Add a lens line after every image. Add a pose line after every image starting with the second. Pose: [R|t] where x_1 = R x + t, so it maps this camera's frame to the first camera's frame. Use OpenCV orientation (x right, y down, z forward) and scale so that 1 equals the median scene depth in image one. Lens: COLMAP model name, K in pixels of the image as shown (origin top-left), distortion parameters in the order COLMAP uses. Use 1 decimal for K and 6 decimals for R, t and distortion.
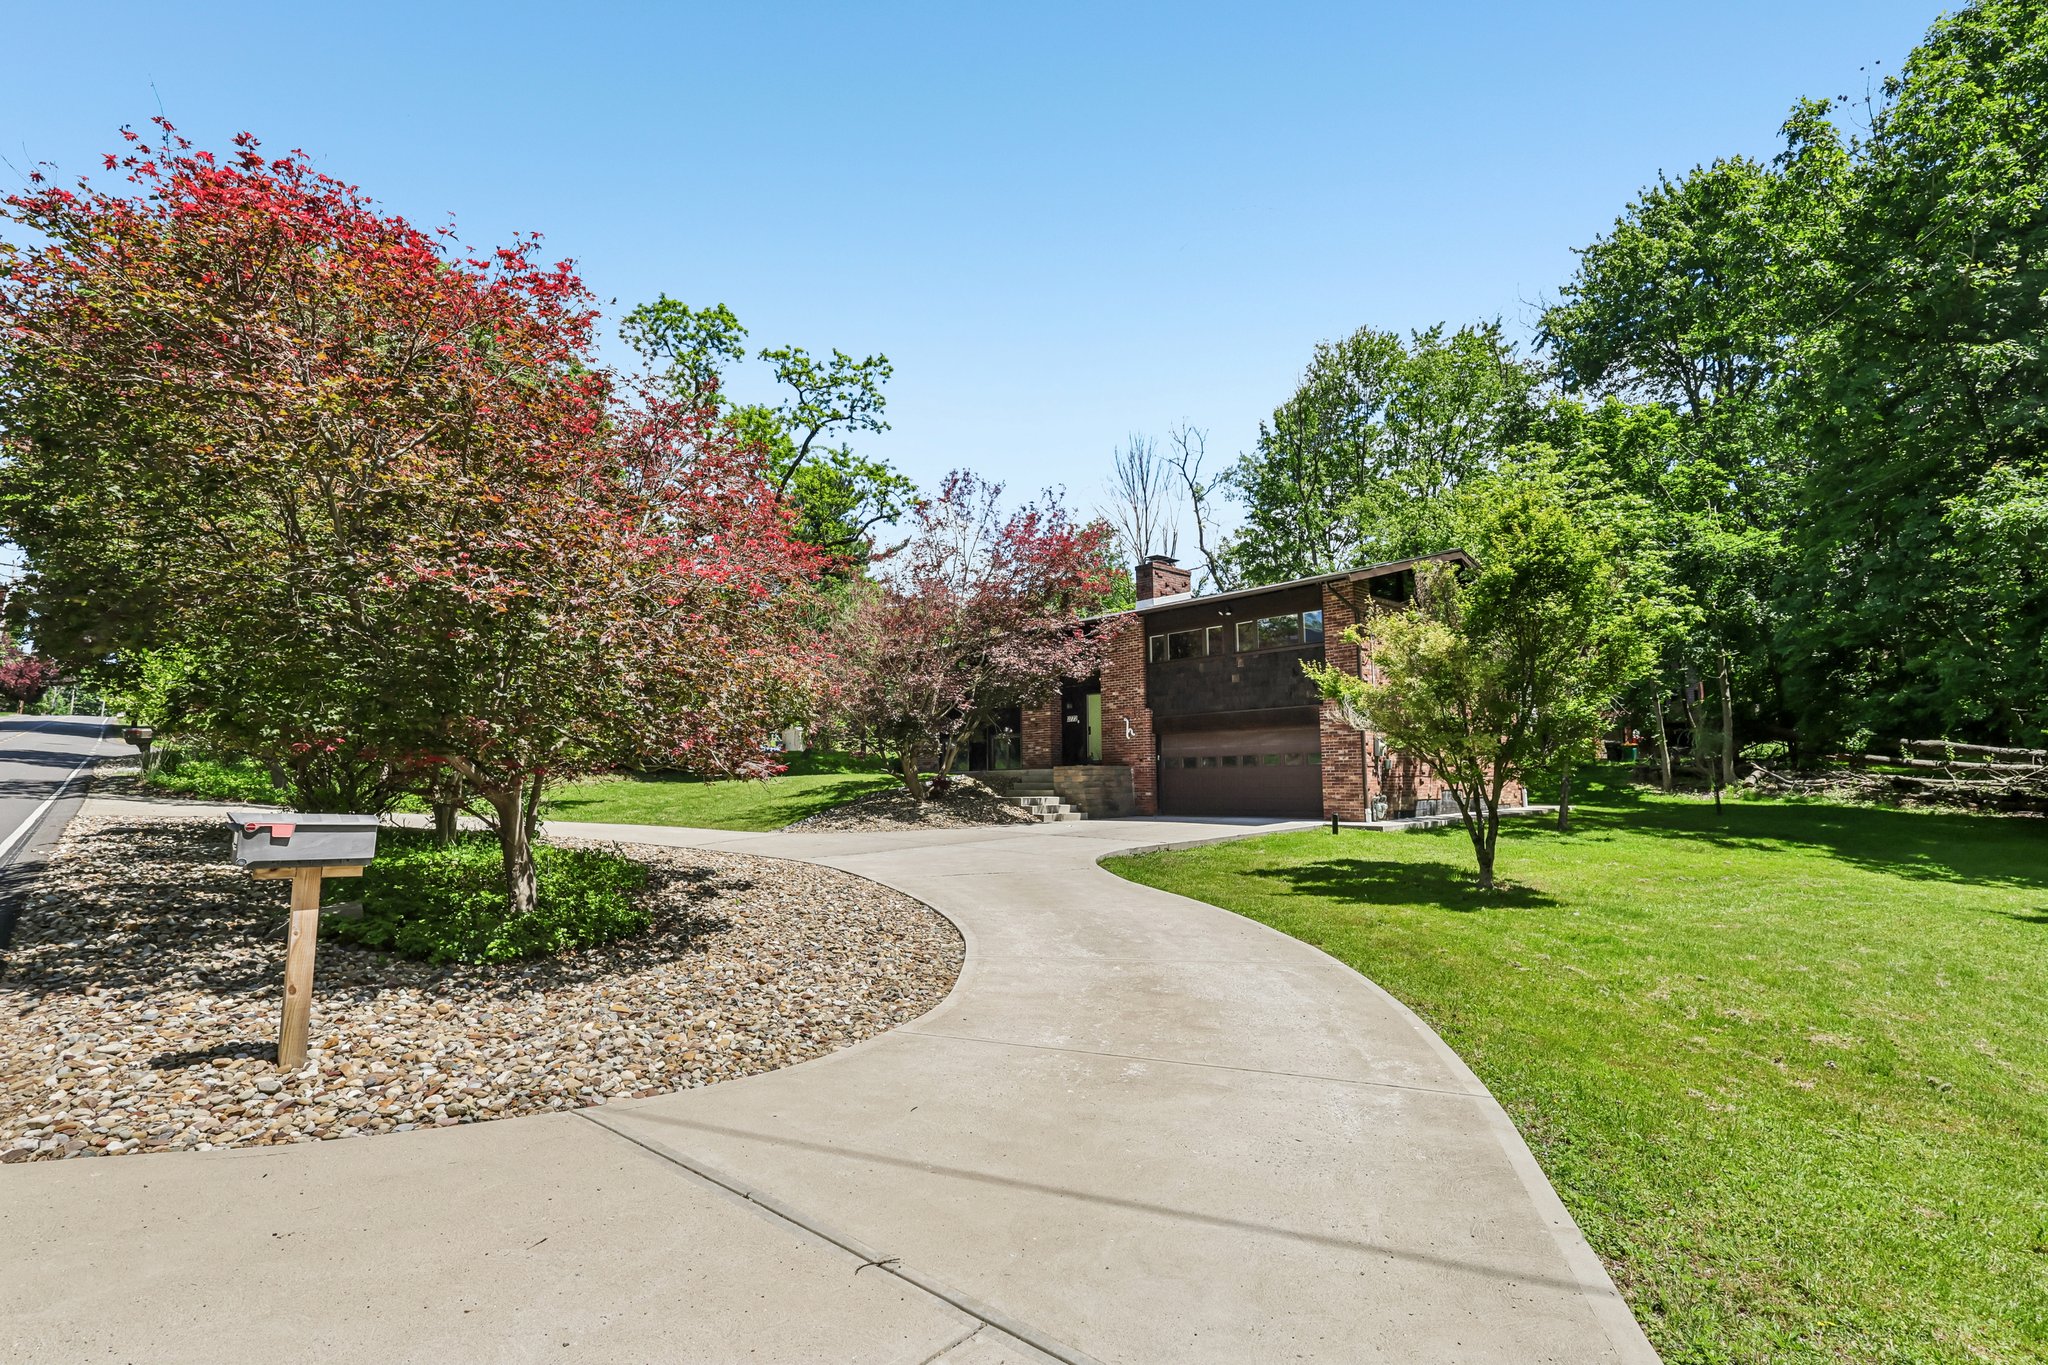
lens RADIAL K [[1629.0, 0, 1165.0], [0, 1629.0, 500.7], [0, 0, 1]] dist [-0.009055, -0.001058]
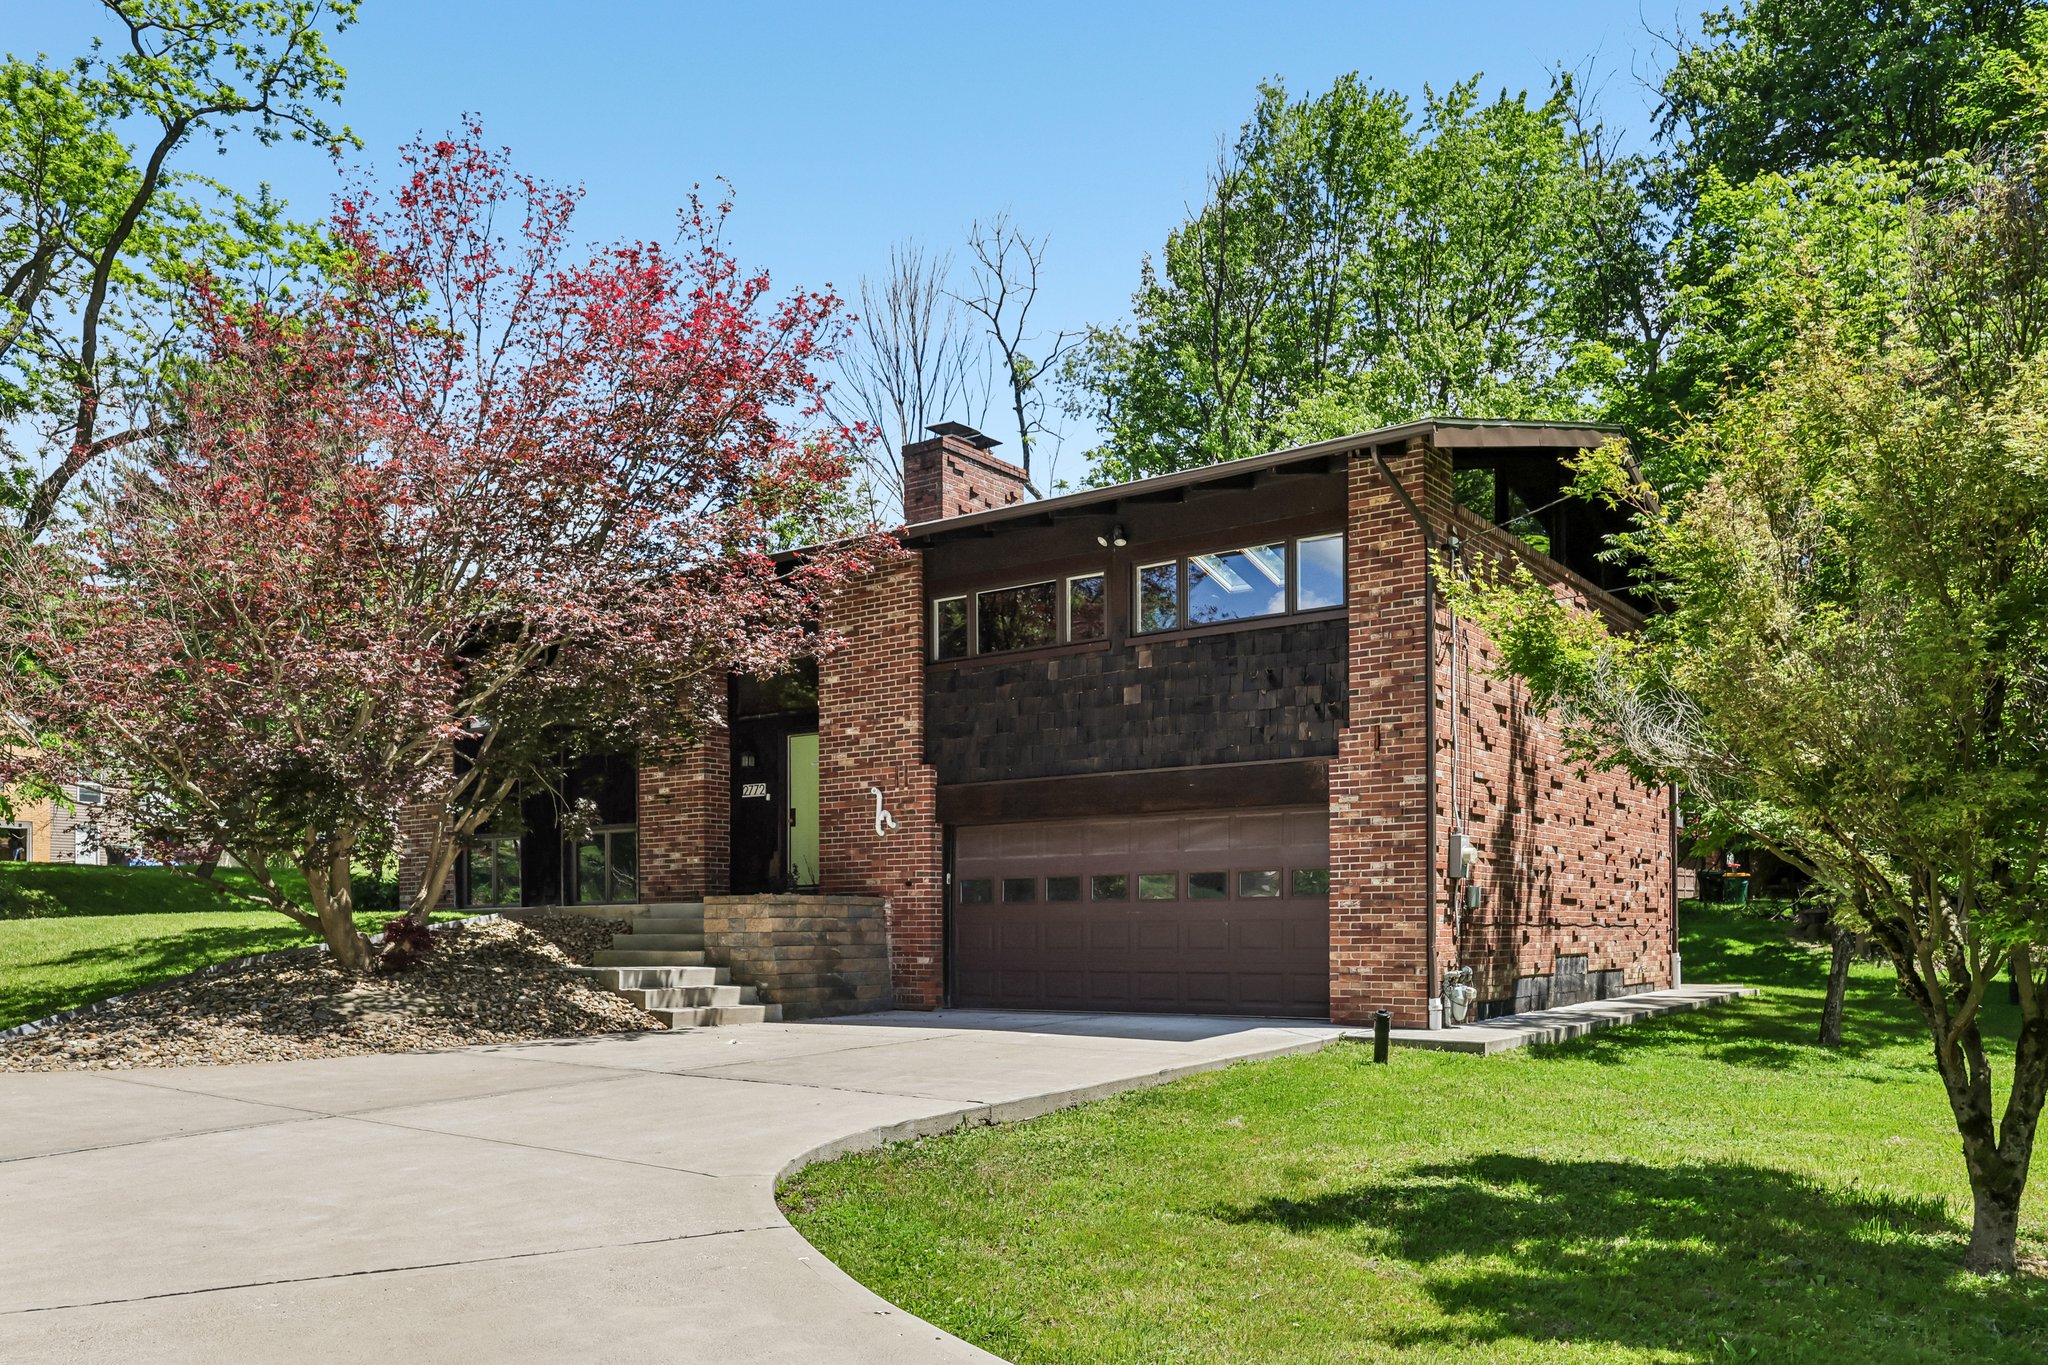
lens RADIAL K [[1517.3, 0, 1024.0], [0, 1517.3, 682.5], [0, 0, 1]] dist [0.002047, -0.000931]
pose [[0.996992, 0.018228, 0.075327, -0.015677], [-0.018781, 0.999802, 0.006637, 0.103181], [-0.075191, -0.008032, 0.997137, 0.598559]]
